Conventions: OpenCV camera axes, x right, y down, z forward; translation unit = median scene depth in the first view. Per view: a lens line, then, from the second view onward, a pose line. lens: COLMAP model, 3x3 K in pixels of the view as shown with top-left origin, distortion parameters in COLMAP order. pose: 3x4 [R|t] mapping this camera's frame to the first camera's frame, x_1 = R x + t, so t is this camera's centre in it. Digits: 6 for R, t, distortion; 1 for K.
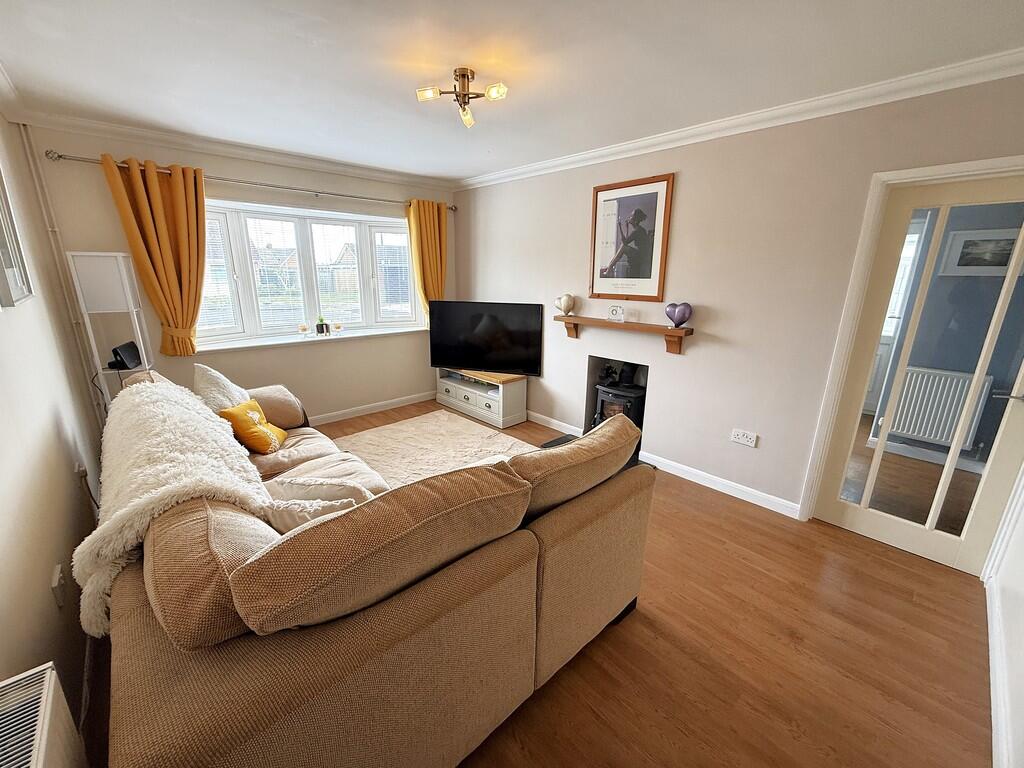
lens RADIAL K [[413.4, 0, 507.3], [0, 413.4, 383.3], [0, 0, 1]] dist [0.003493, 0.000273]
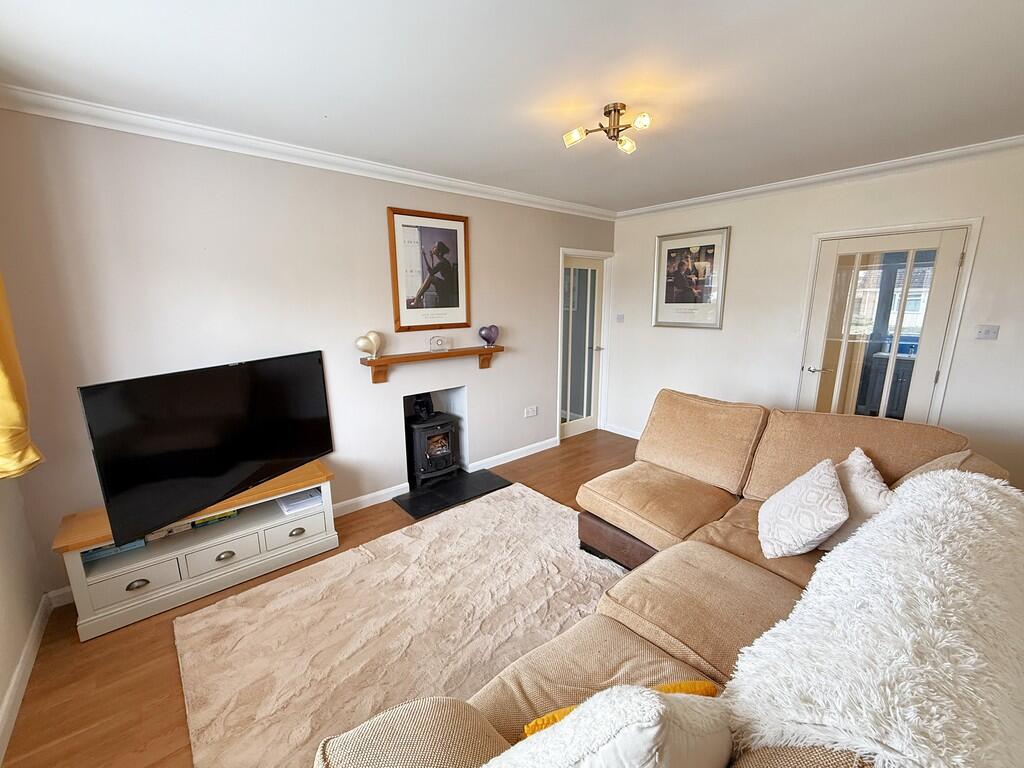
lens RADIAL K [[413.4, 0, 507.5], [0, 413.4, 385.7], [0, 0, 1]] dist [0.003493, 0.000273]
pose [[0.056855, -0.215407, 0.974868, -0.719837], [0.273007, 0.942586, 0.192352, -0.223583], [-0.960331, 0.255209, 0.112398, 0.774514]]
